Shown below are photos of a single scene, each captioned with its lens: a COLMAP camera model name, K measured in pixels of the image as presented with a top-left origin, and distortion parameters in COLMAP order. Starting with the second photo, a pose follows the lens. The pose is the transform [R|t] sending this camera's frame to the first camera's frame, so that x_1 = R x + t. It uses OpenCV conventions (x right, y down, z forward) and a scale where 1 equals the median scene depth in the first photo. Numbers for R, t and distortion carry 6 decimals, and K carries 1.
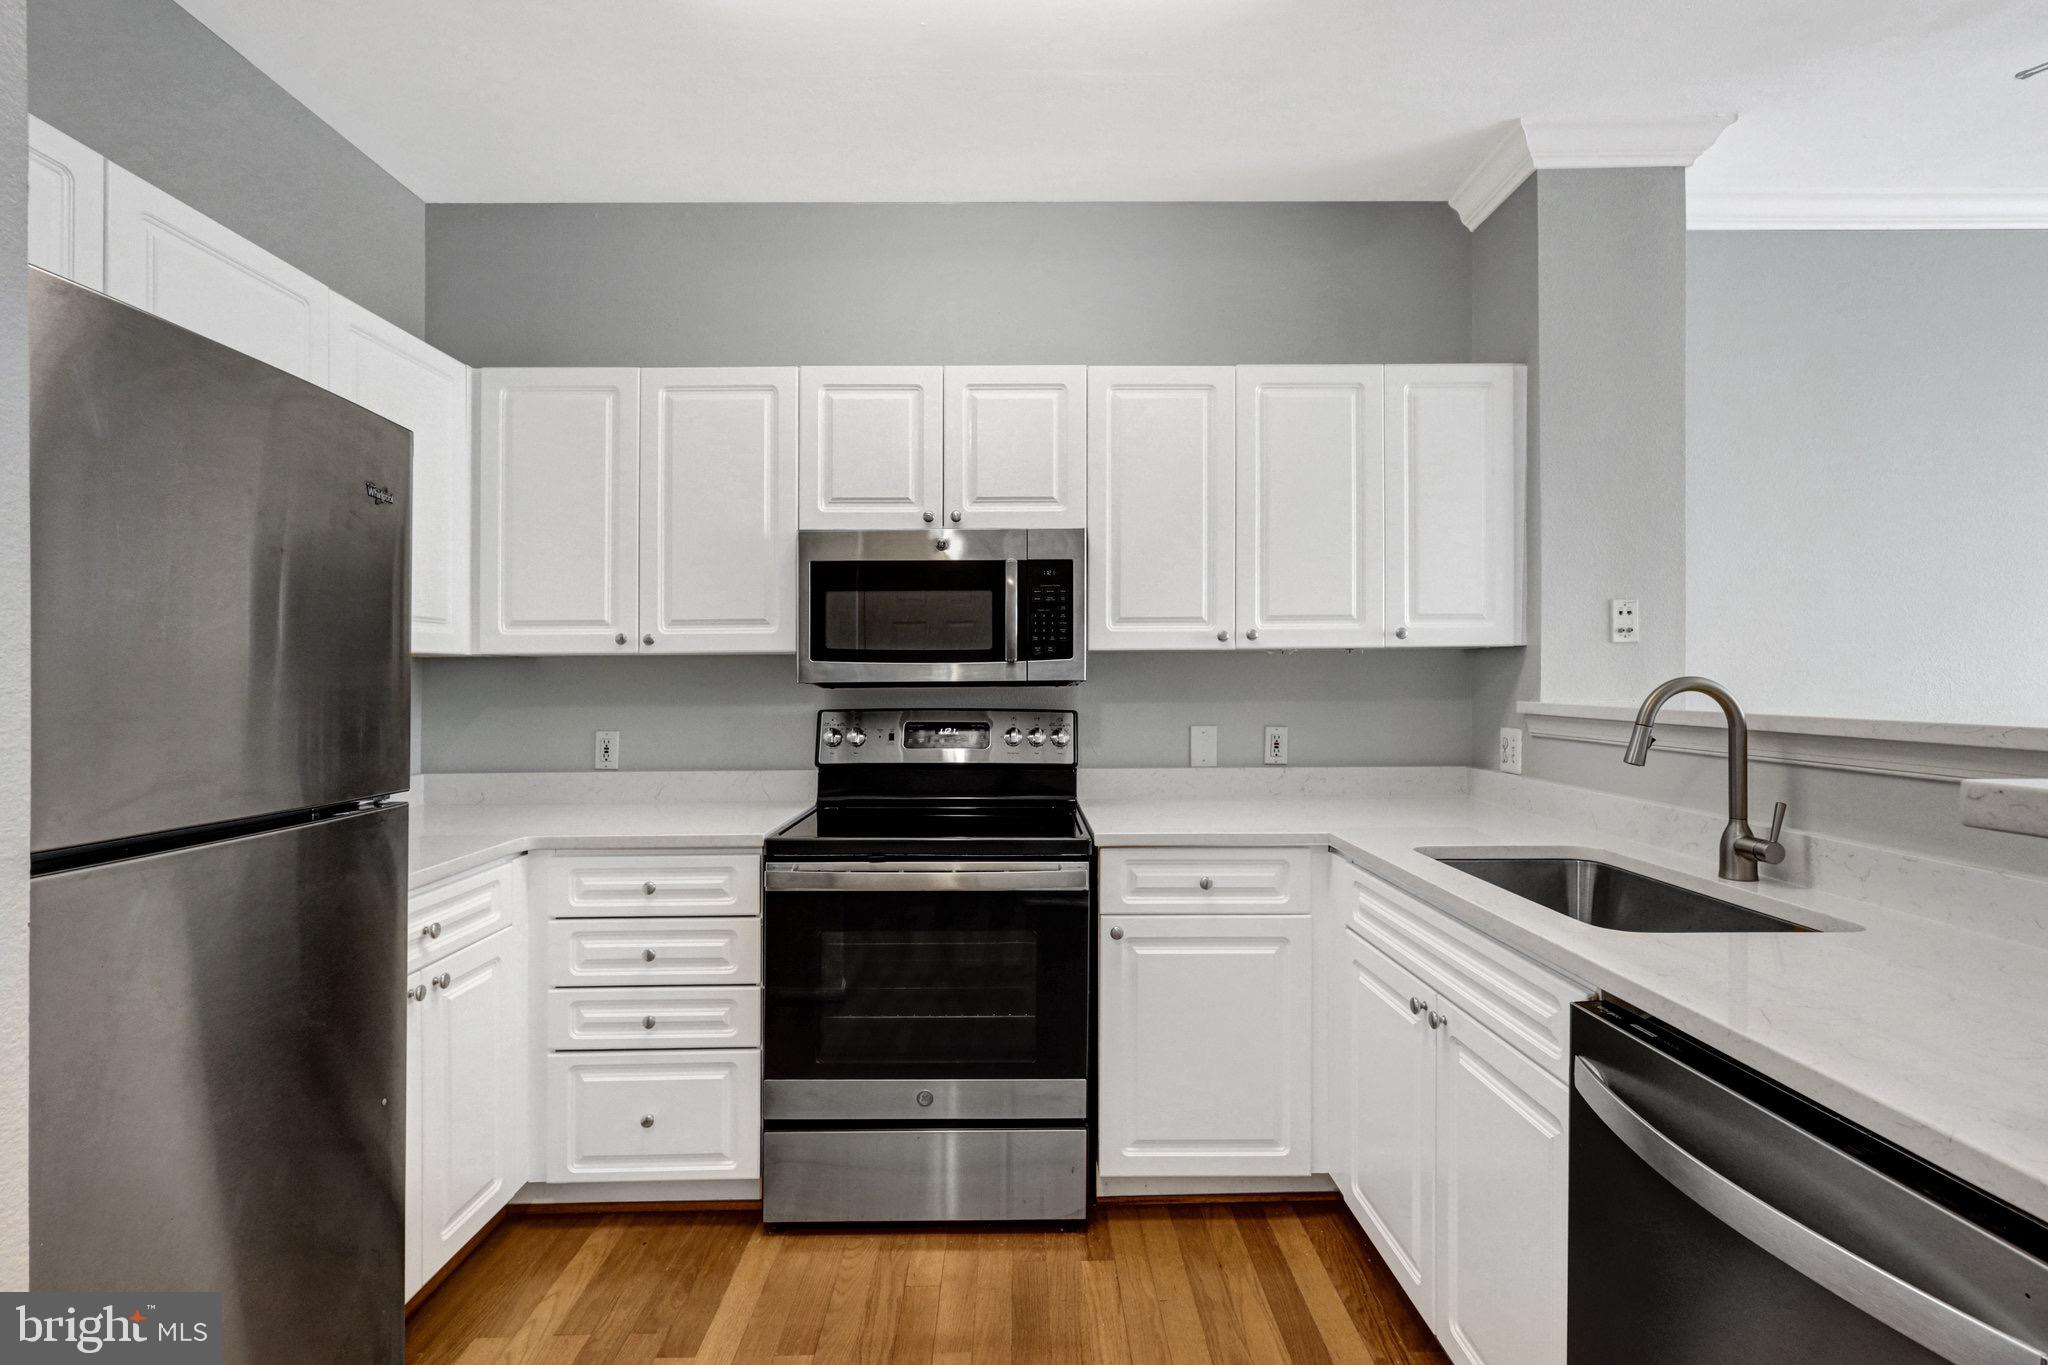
lens RADIAL K [[854.6, 0, 1019.3], [0, 854.6, 693.1], [0, 0, 1]] dist [-0.002790, -0.000152]
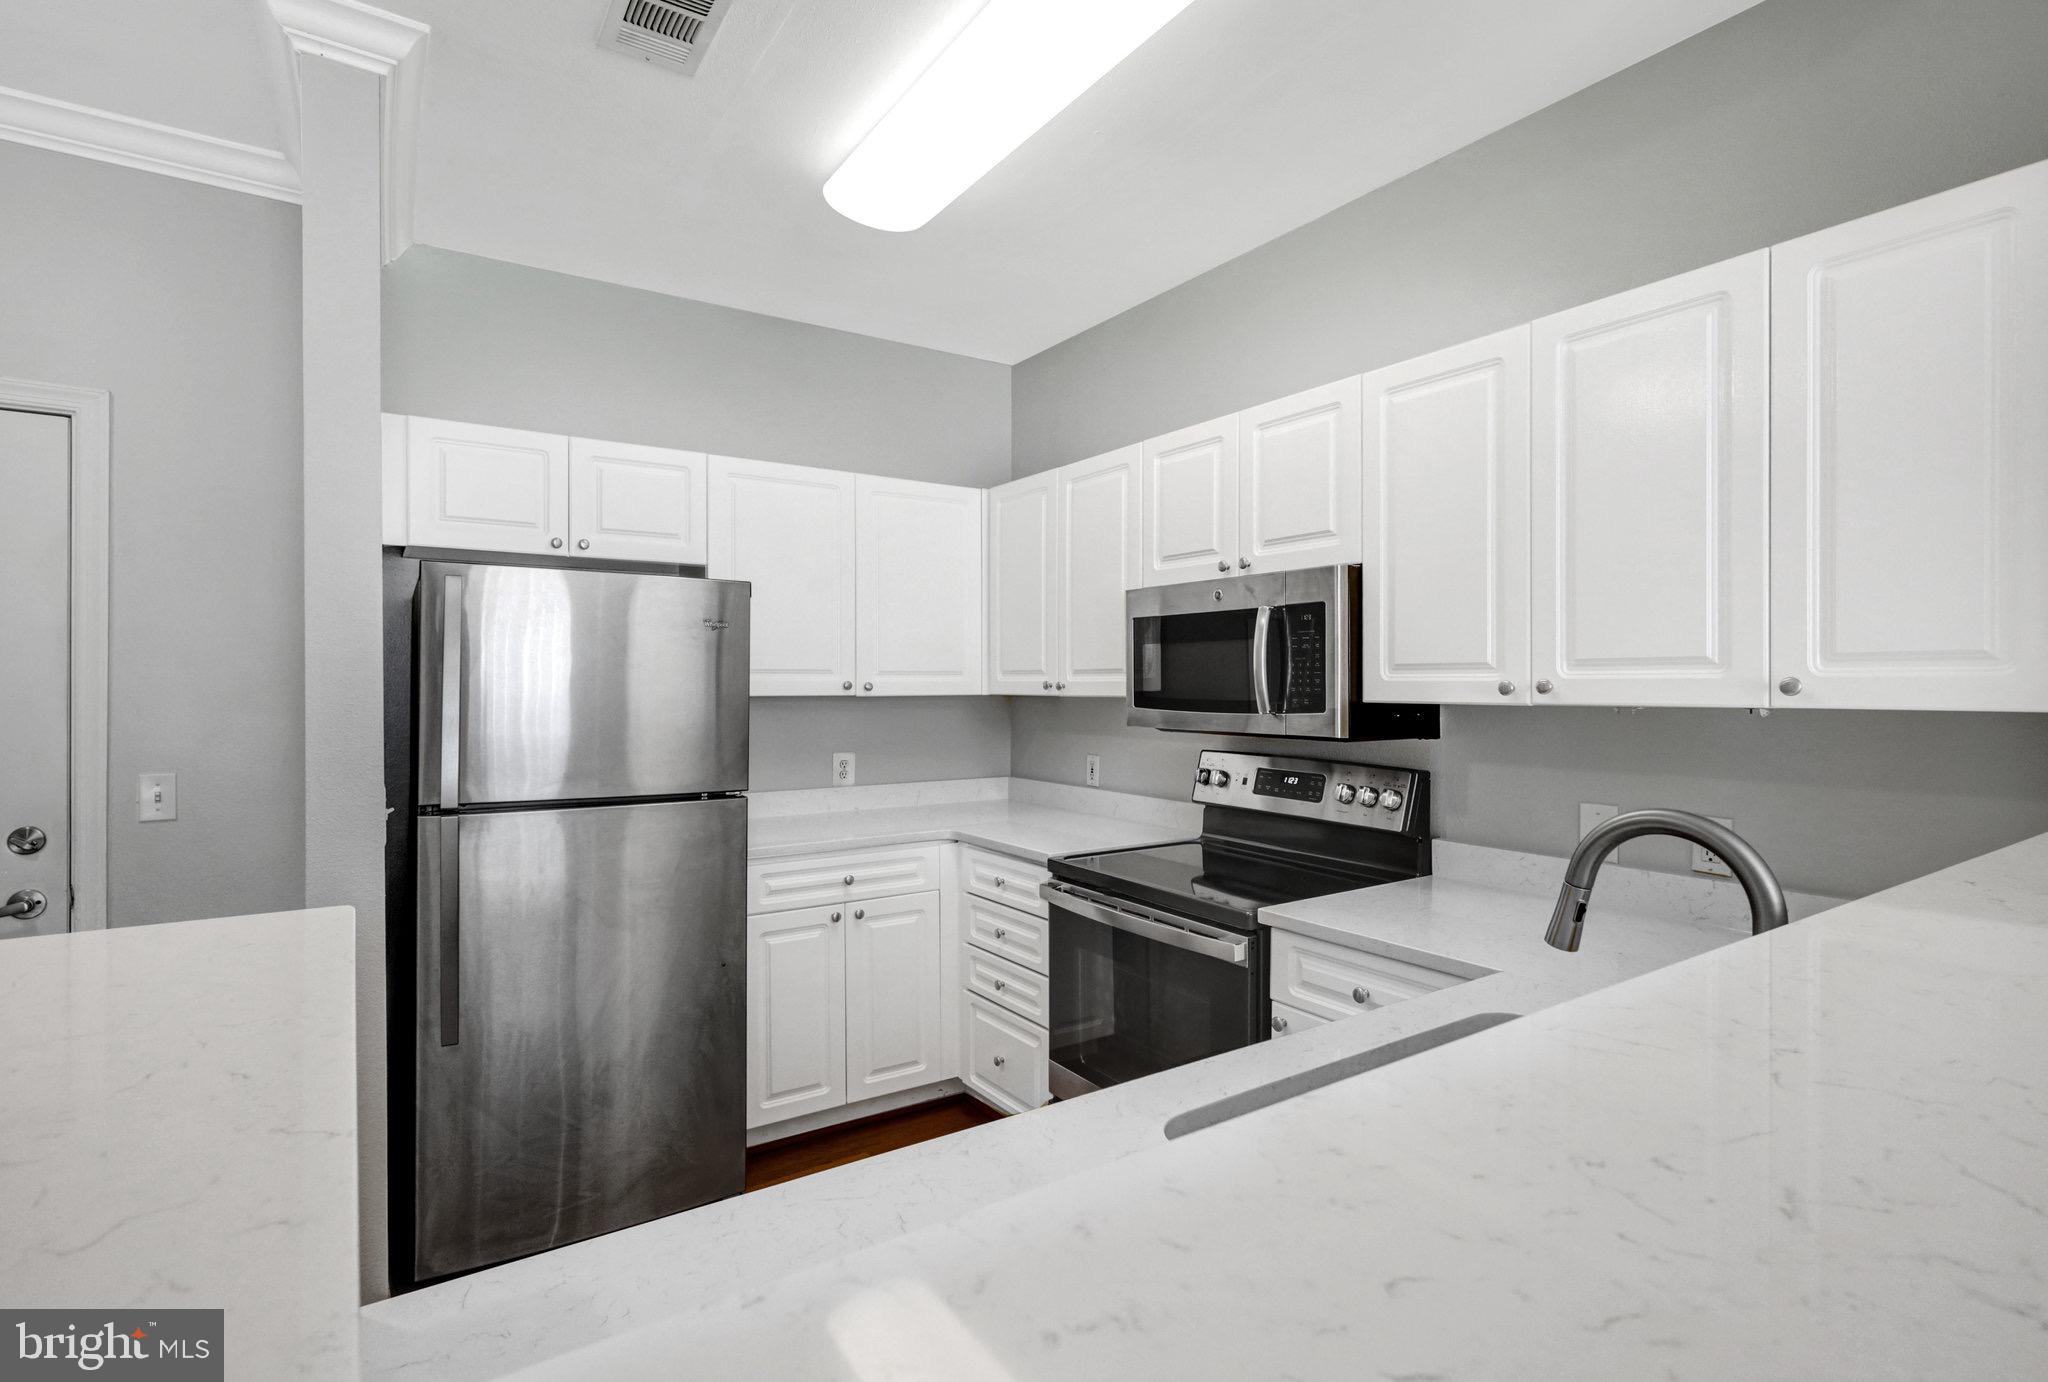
lens RADIAL K [[995.0, 0, 1034.9], [0, 995.0, 676.6], [0, 0, 1]] dist [0.002323, 0.000525]
pose [[0.551878, 0.002169, -0.833922, 0.748187], [-0.013917, 0.999881, -0.006610, -0.065887], [0.833809, 0.015253, 0.551843, 0.172896]]
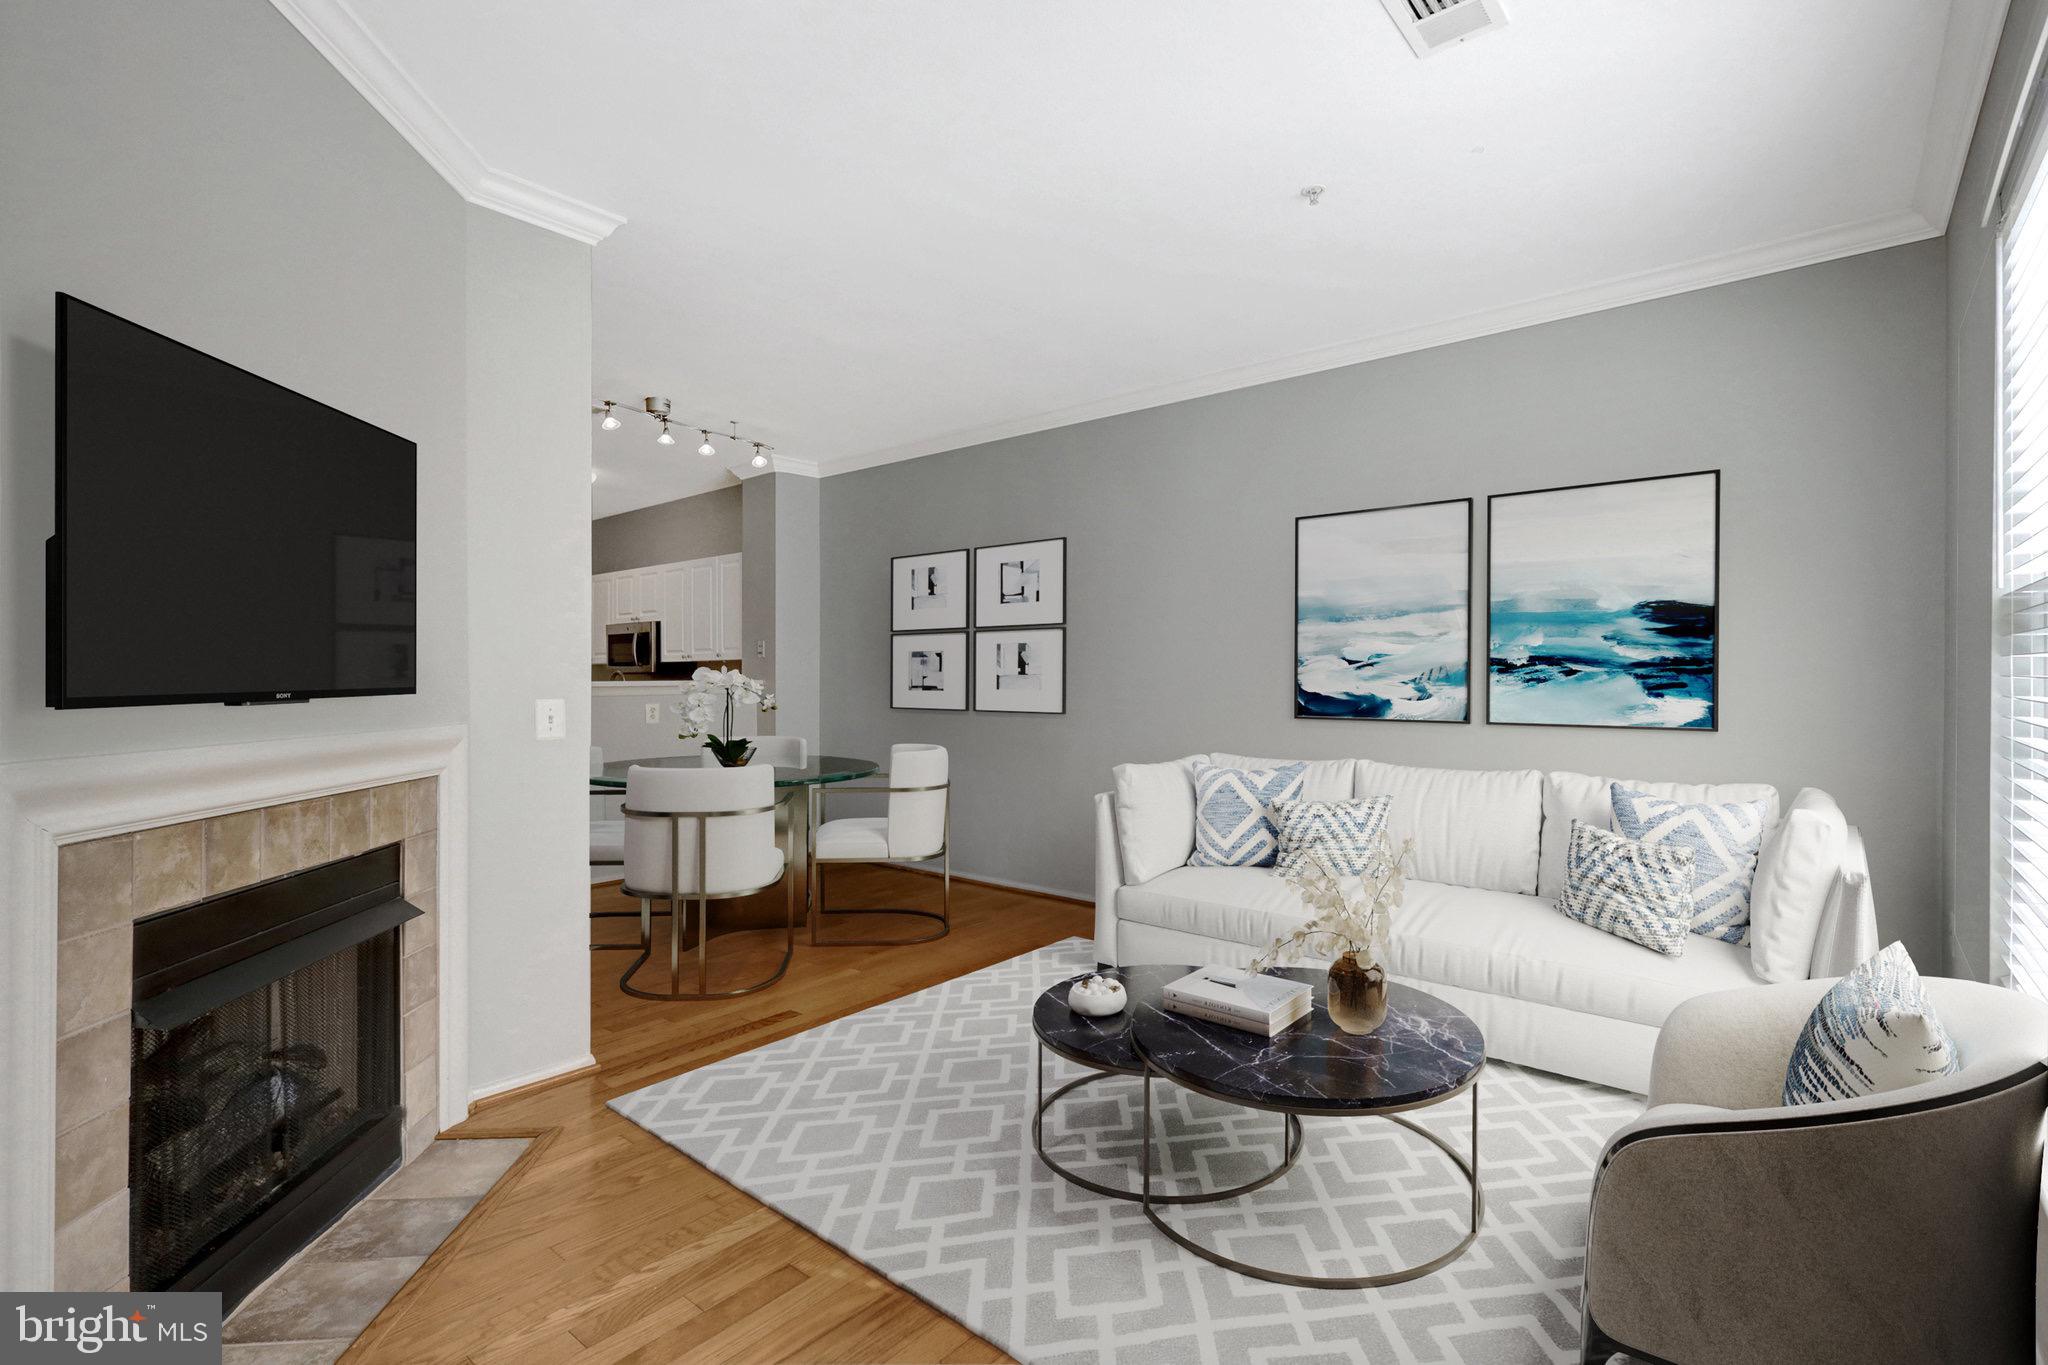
lens RADIAL K [[945.4, 0, 1014.0], [0, 945.4, 668.1], [0, 0, 1]] dist [-0.011050, 0.002048]
pose [[0.750681, -0.001344, -0.660664, 3.236878], [-0.010015, 0.999860, -0.013414, 0.004339], [0.660589, 0.016686, 0.750562, -0.655042]]
